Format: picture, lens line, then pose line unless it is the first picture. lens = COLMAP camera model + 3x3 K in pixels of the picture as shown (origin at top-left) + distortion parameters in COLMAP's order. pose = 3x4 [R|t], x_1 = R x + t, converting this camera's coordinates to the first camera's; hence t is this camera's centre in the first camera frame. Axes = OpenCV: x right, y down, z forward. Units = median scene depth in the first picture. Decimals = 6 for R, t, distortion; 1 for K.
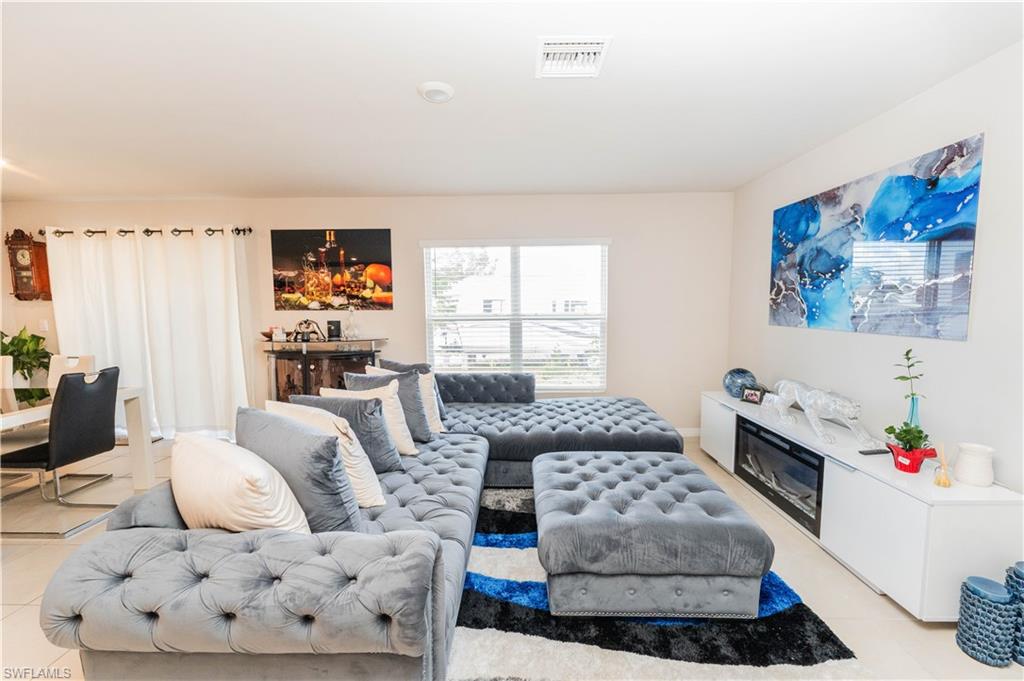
lens RADIAL K [[417.8, 0, 510.7], [0, 417.8, 339.3], [0, 0, 1]] dist [0.001031, -0.000609]
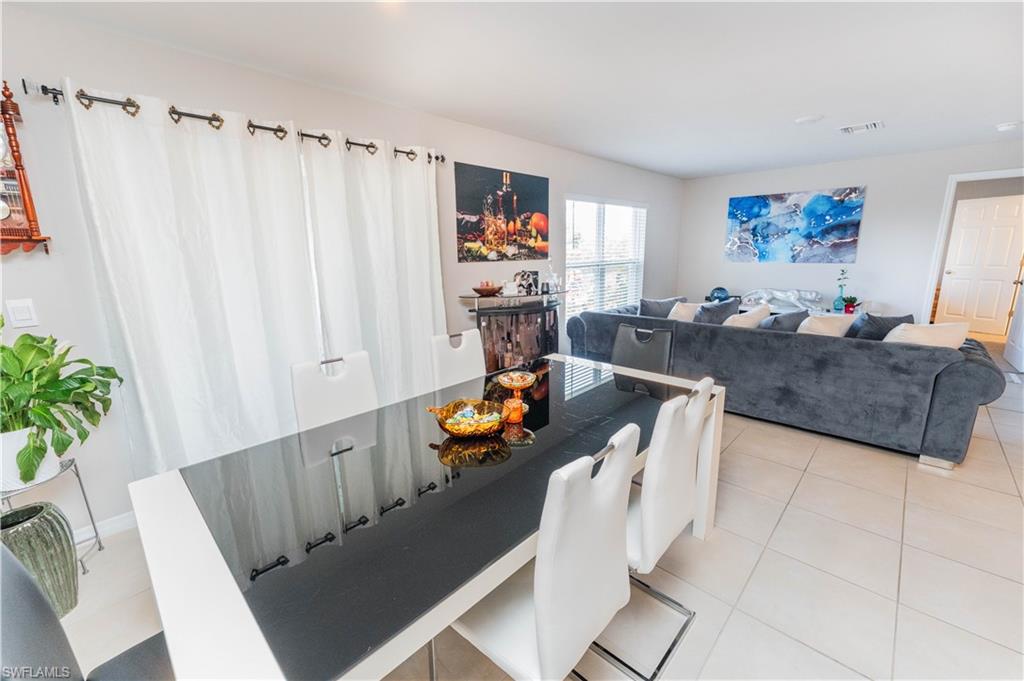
lens RADIAL K [[417.8, 0, 510.7], [0, 417.8, 339.3], [0, 0, 1]] dist [0.001031, -0.000609]
pose [[0.674856, -0.159657, 0.720471, -1.379314], [0.071484, 0.985867, 0.151511, -0.045622], [-0.734479, -0.050746, 0.676732, 0.431863]]
